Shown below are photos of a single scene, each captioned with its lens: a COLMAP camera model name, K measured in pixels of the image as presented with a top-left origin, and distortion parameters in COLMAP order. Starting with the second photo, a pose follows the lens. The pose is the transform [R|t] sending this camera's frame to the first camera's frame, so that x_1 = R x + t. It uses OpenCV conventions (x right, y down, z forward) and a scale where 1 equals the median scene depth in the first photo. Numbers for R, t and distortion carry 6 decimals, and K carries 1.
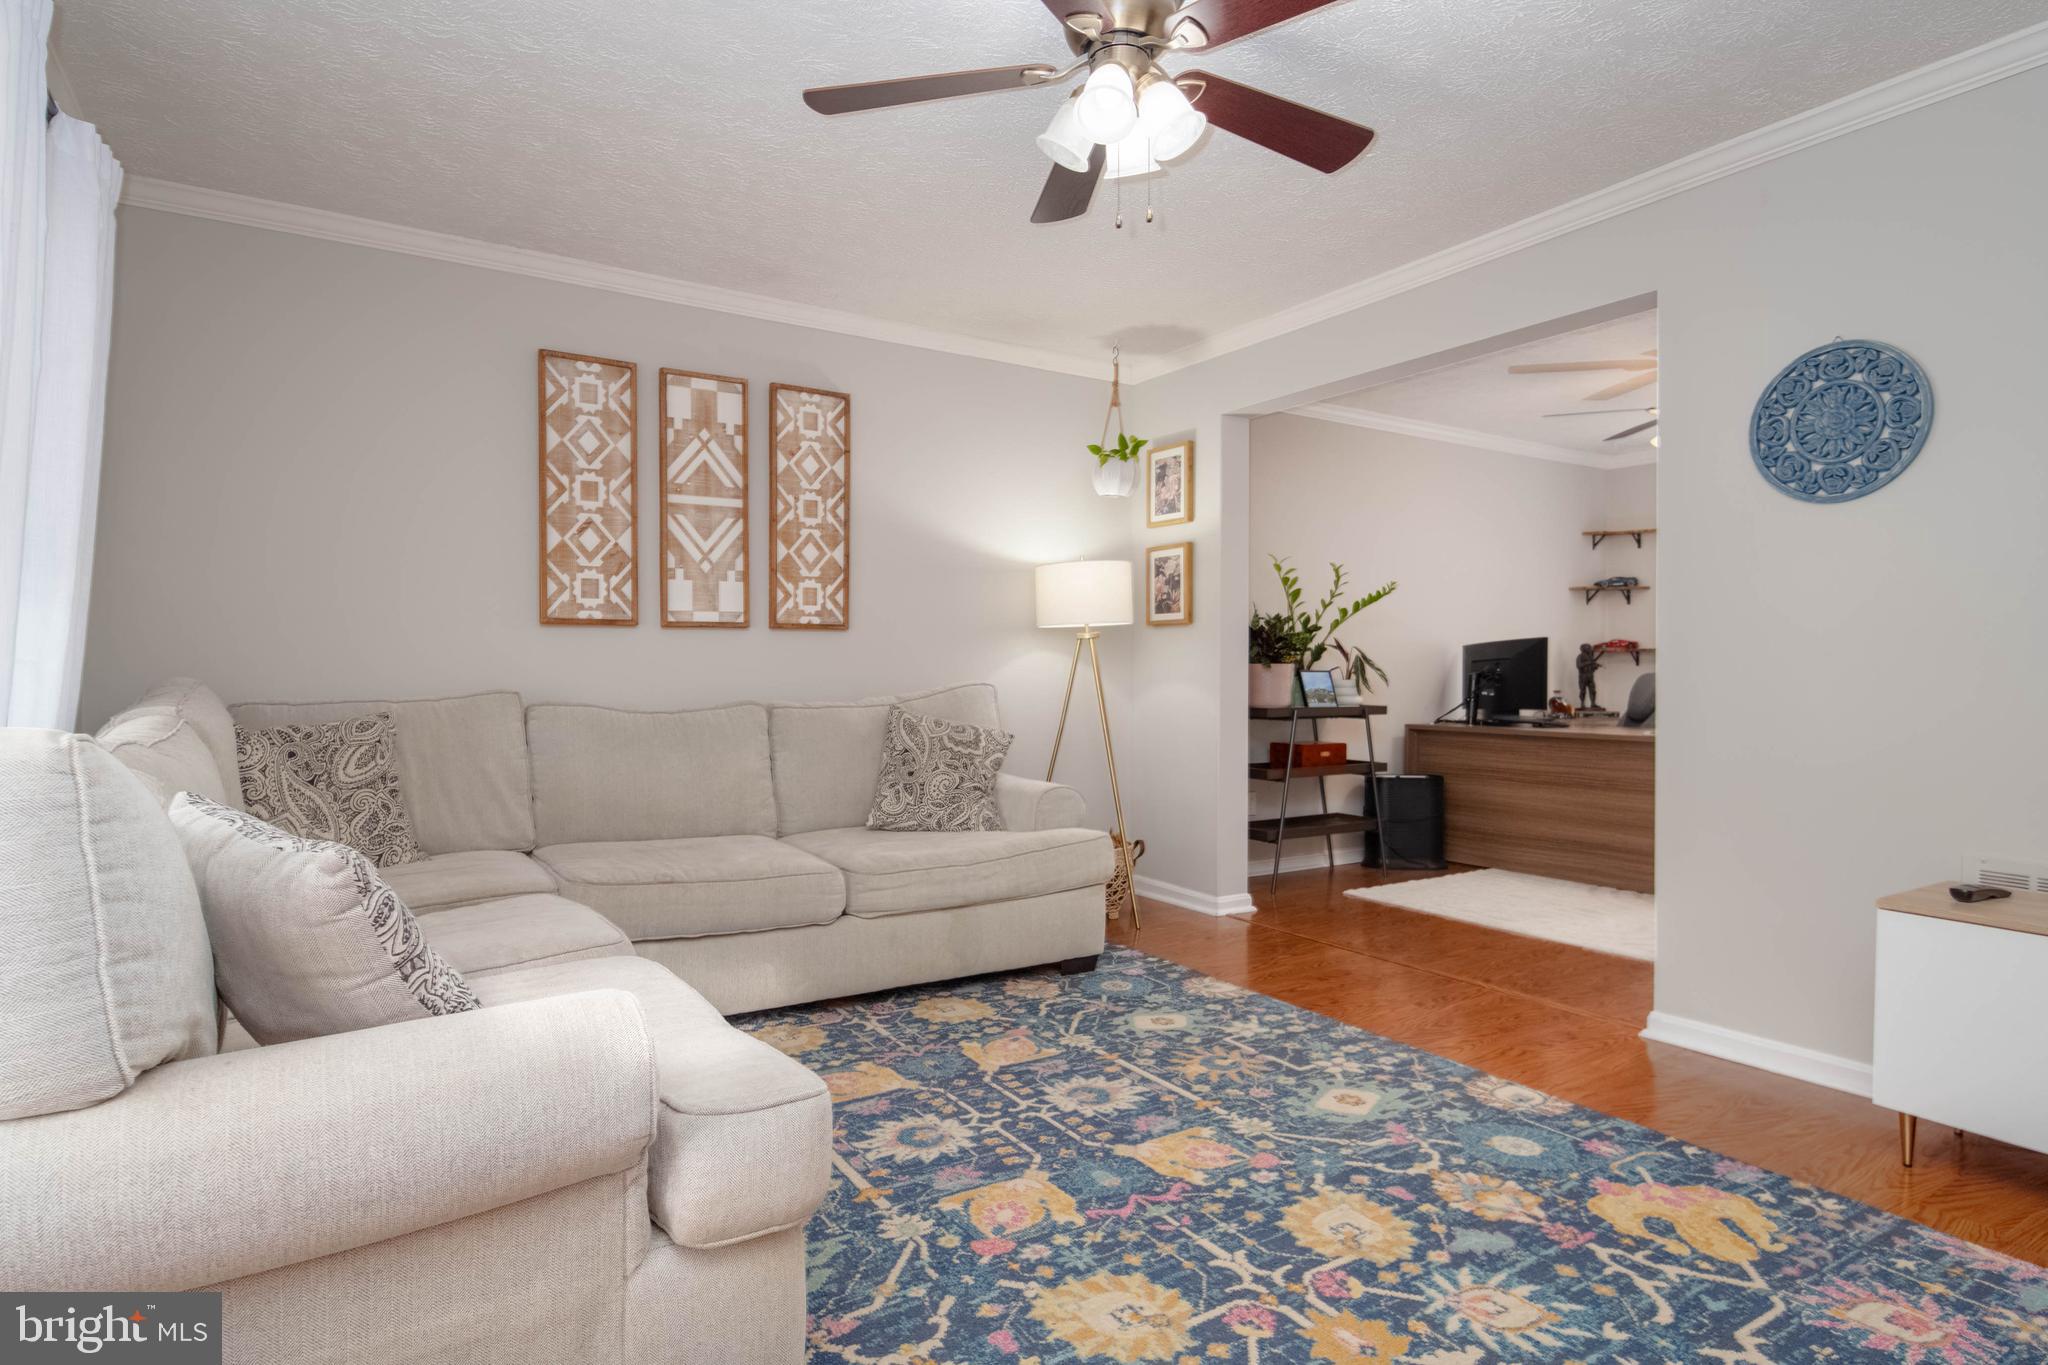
lens RADIAL K [[1142.3, 0, 1024.0], [0, 1142.3, 682.5], [0, 0, 1]] dist [-0.001266, -0.001238]
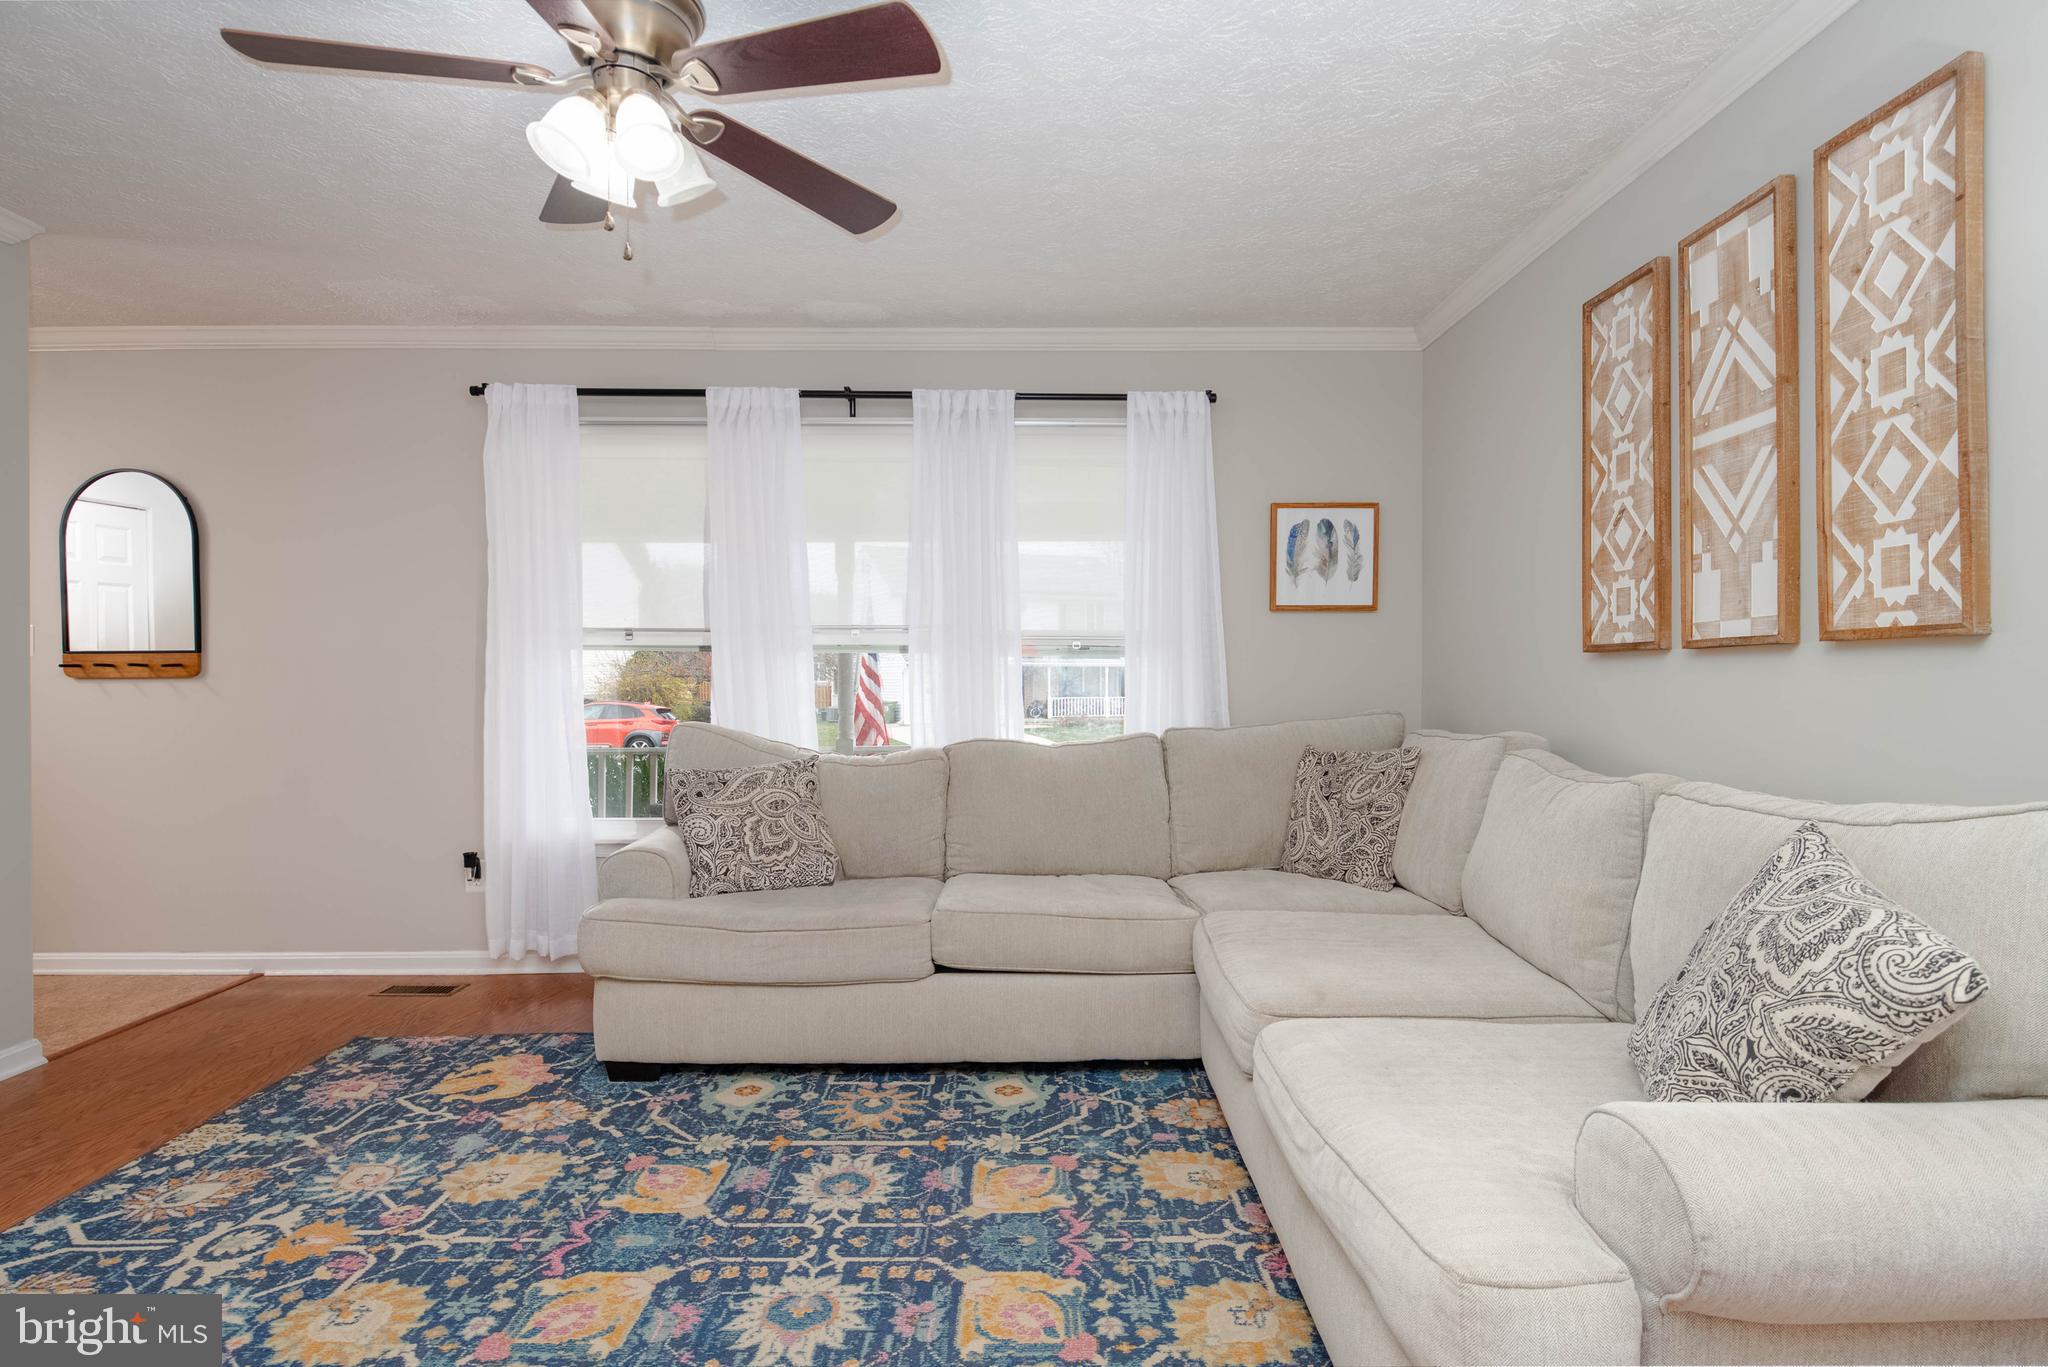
lens RADIAL K [[1038.0, 0, 1035.6], [0, 1038.0, 695.1], [0, 0, 1]] dist [0.003223, -0.009594]
pose [[-0.531575, 0.015045, -0.846877, 0.629812], [-0.006932, 0.999731, 0.022111, -0.058584], [0.846983, 0.017624, -0.531328, 1.733665]]
